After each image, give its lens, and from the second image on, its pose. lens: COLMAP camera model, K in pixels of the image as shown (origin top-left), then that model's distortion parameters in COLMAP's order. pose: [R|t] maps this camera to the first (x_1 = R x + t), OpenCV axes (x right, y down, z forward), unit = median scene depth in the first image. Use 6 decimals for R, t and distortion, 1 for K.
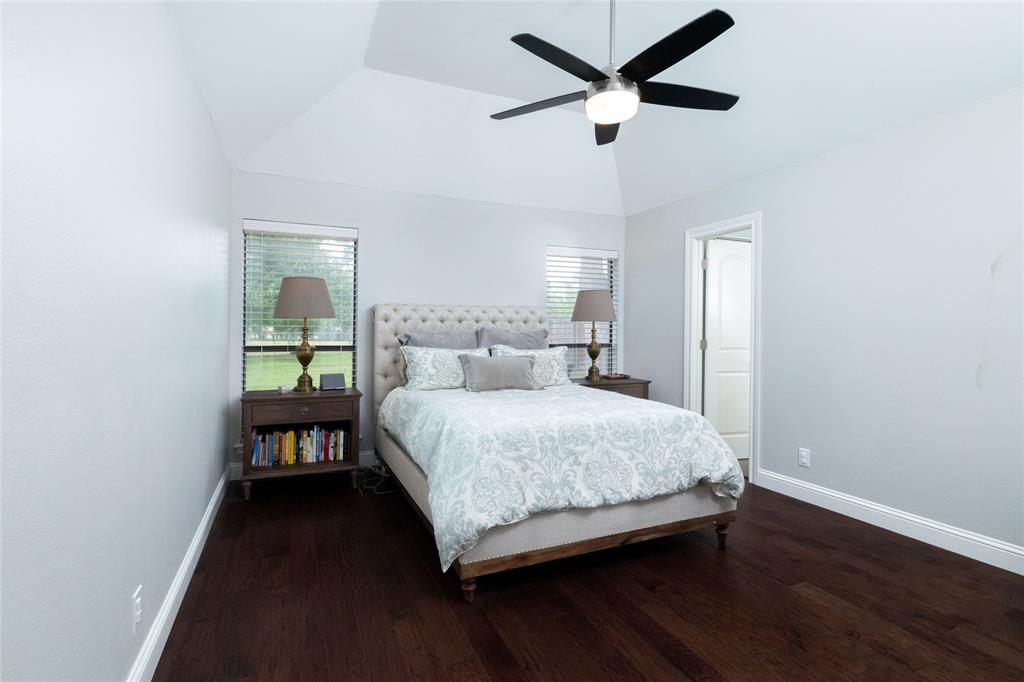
lens RADIAL K [[490.4, 0, 512.6], [0, 490.4, 342.6], [0, 0, 1]] dist [0.019228, 0.000216]
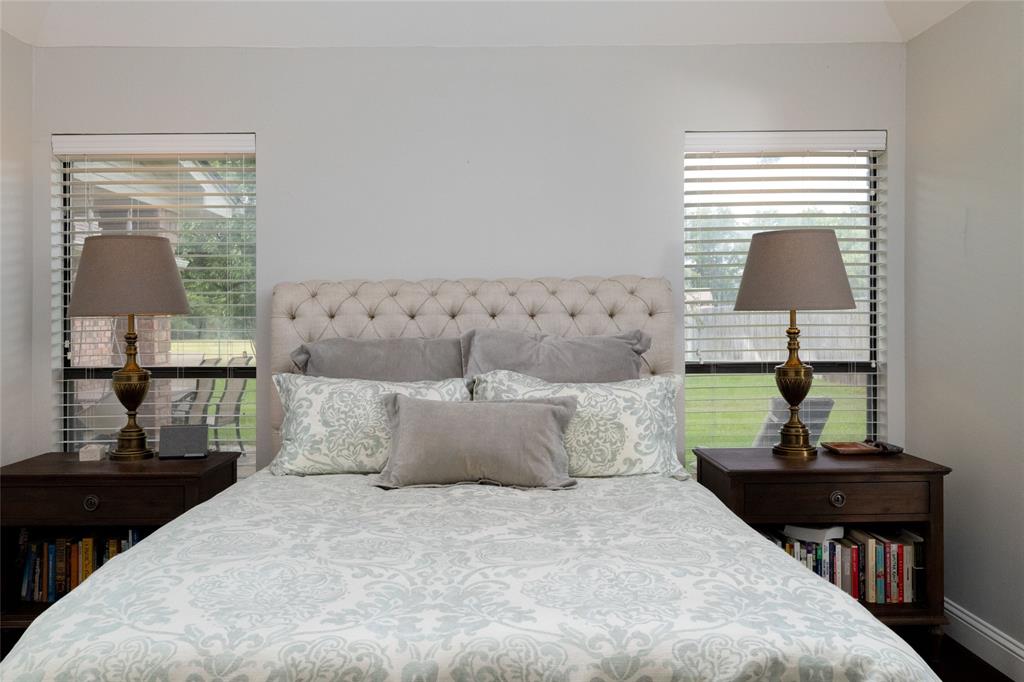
lens RADIAL K [[823.0, 0, 510.9], [0, 823.0, 340.7], [0, 0, 1]] dist [0.008783, 0.001236]
pose [[0.917779, -0.002548, -0.397084, 0.265382], [0.002457, 0.999997, -0.000736, -0.021333], [0.397085, -0.000300, 0.917782, 0.351168]]
